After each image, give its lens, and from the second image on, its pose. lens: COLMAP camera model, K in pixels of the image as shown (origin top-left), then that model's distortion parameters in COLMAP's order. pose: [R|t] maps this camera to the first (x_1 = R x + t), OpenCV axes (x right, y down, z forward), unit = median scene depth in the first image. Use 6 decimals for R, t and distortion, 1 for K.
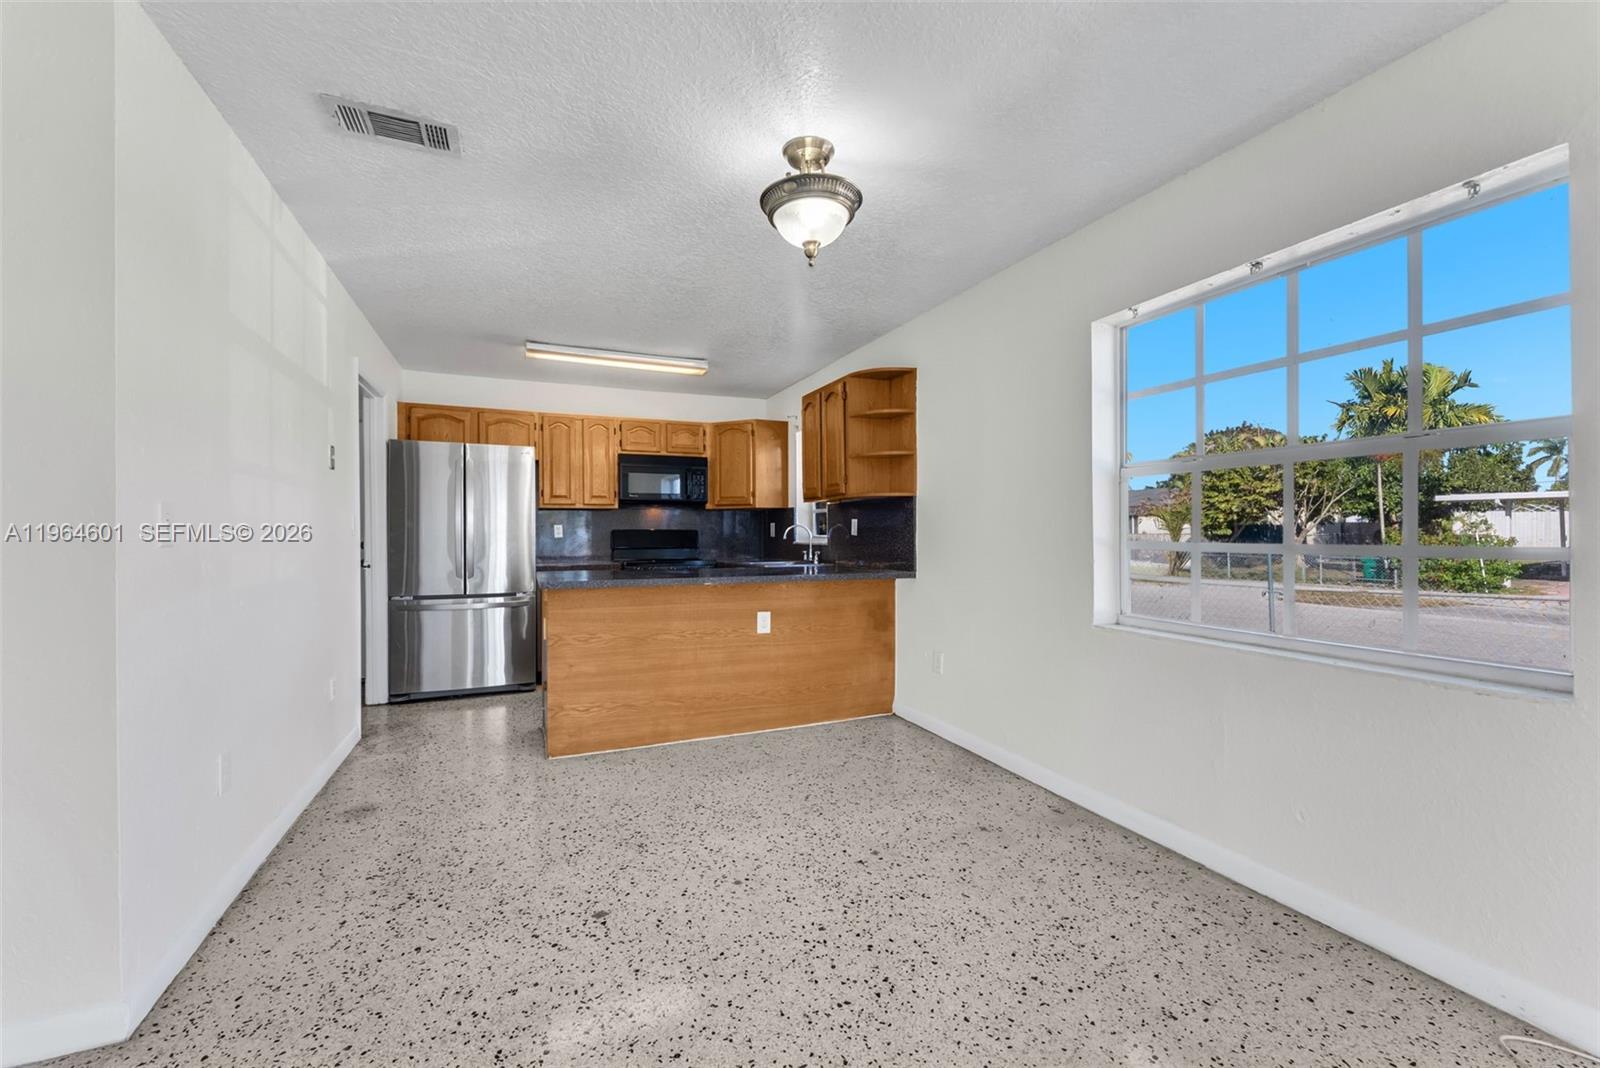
lens RADIAL K [[640.9, 0, 798.8], [0, 640.9, 531.9], [0, 0, 1]] dist [0.000766, -0.000431]
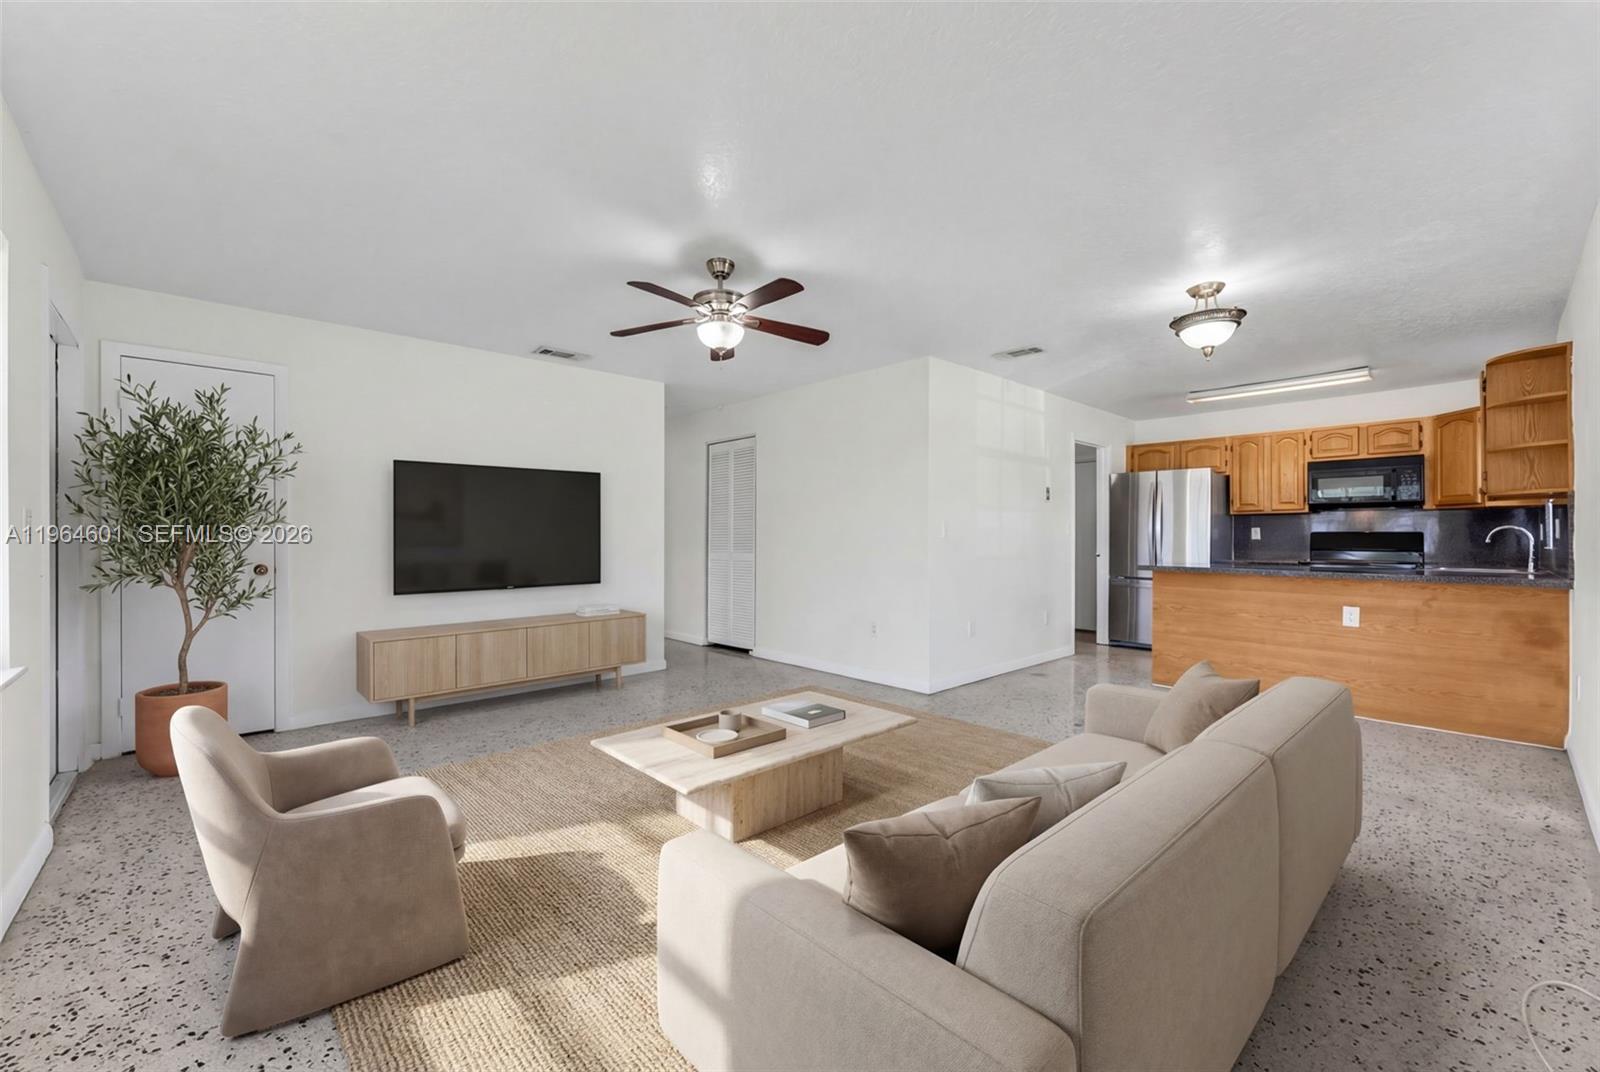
lens RADIAL K [[640.9, 0, 798.9], [0, 640.9, 536.2], [0, 0, 1]] dist [0.000766, -0.000431]
pose [[0.329584, 0.003622, -0.944119, 0.635983], [-0.001228, 0.999993, 0.003408, 0.001296], [0.944125, 0.000036, 0.329587, -0.241063]]
